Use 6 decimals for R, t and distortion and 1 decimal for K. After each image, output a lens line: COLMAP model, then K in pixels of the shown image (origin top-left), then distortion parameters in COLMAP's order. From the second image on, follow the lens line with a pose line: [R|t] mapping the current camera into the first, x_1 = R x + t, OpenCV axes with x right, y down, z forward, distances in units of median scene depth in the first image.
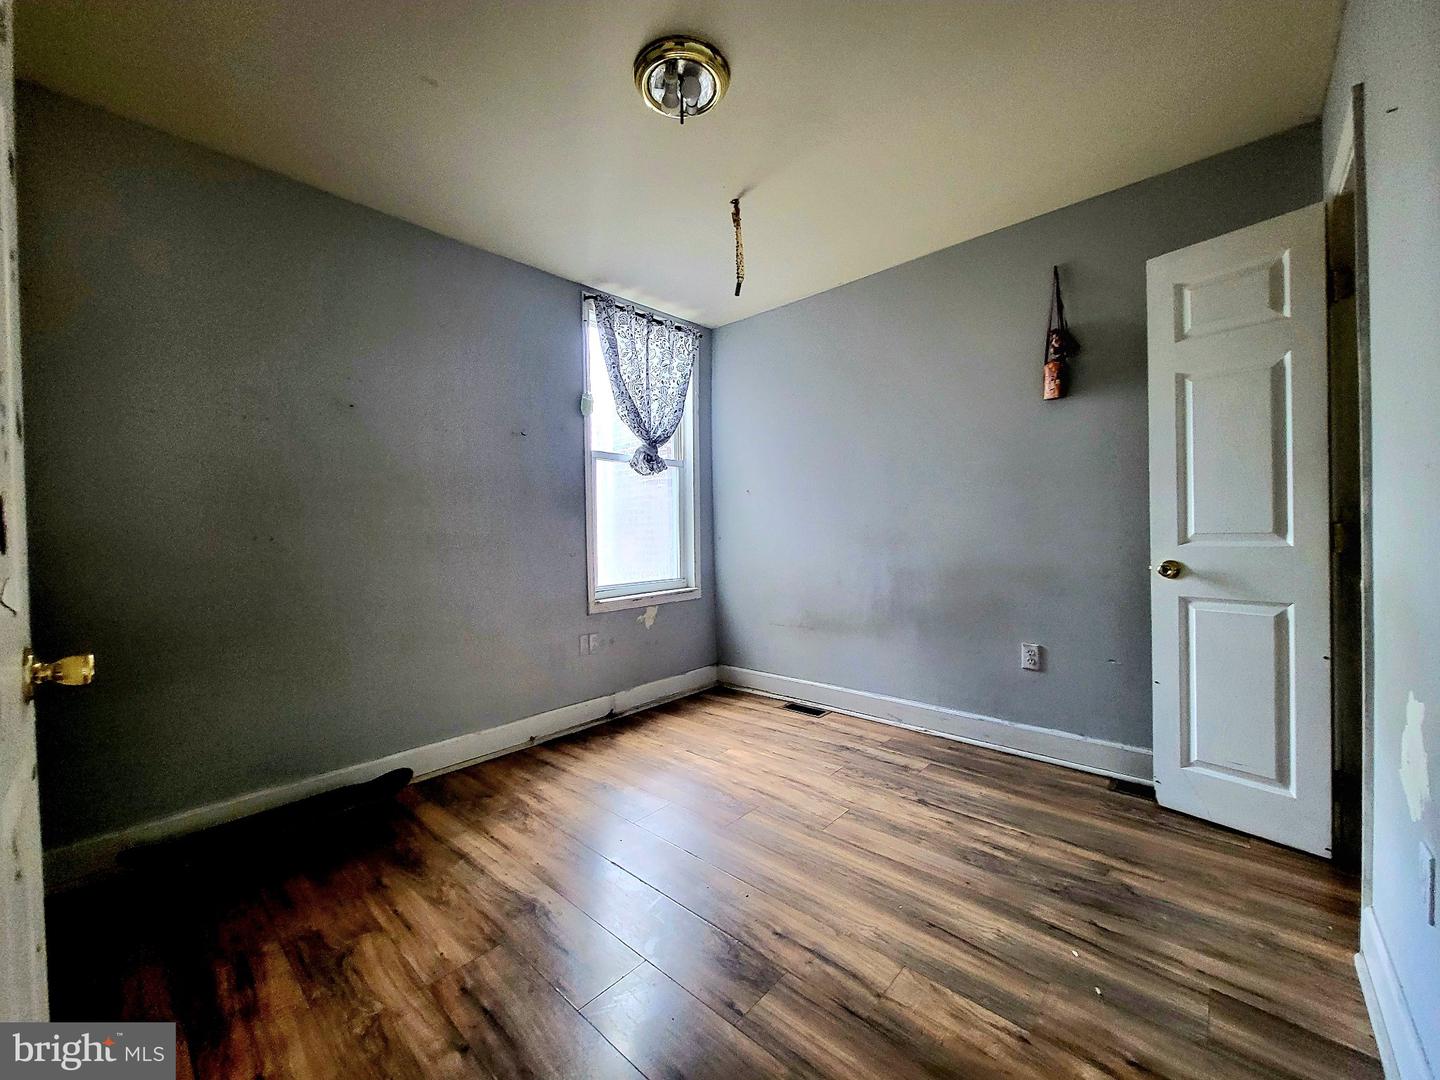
lens RADIAL K [[564.8, 0, 721.8], [0, 564.8, 536.9], [0, 0, 1]] dist [-0.001868, -0.000941]
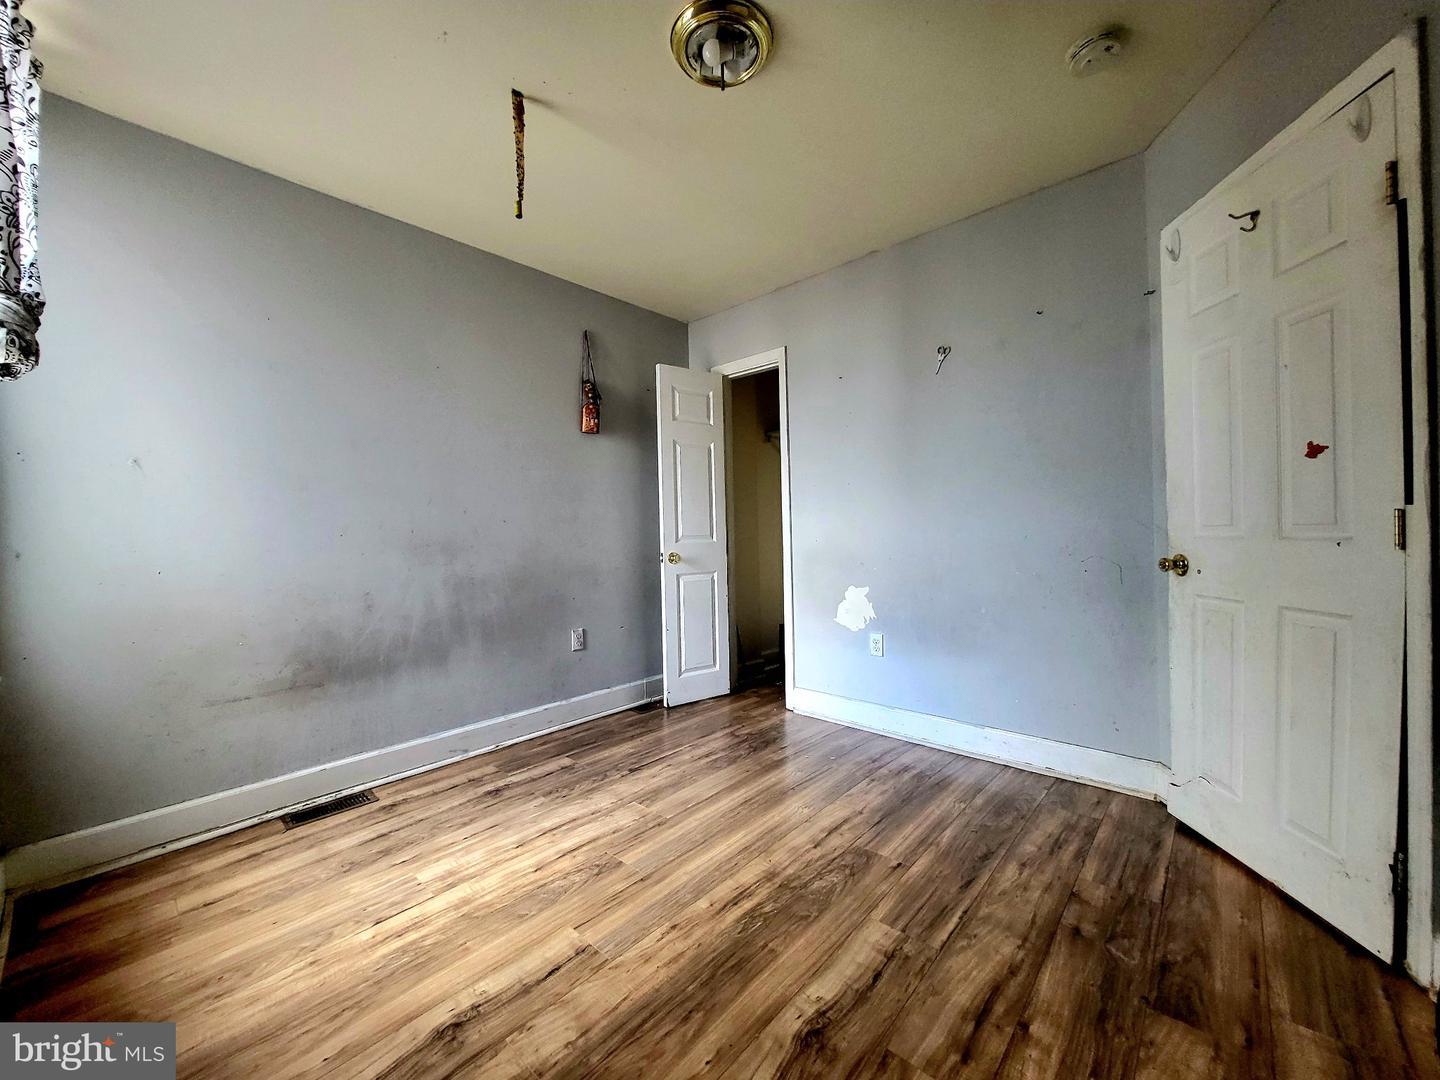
lens RADIAL K [[564.8, 0, 720.4], [0, 564.8, 537.8], [0, 0, 1]] dist [-0.001868, -0.000941]
pose [[-0.007419, 0.008011, 0.999940, -0.729882], [0.034286, 0.999382, -0.007752, 0.014666], [-0.999385, 0.034227, -0.007689, 0.756462]]
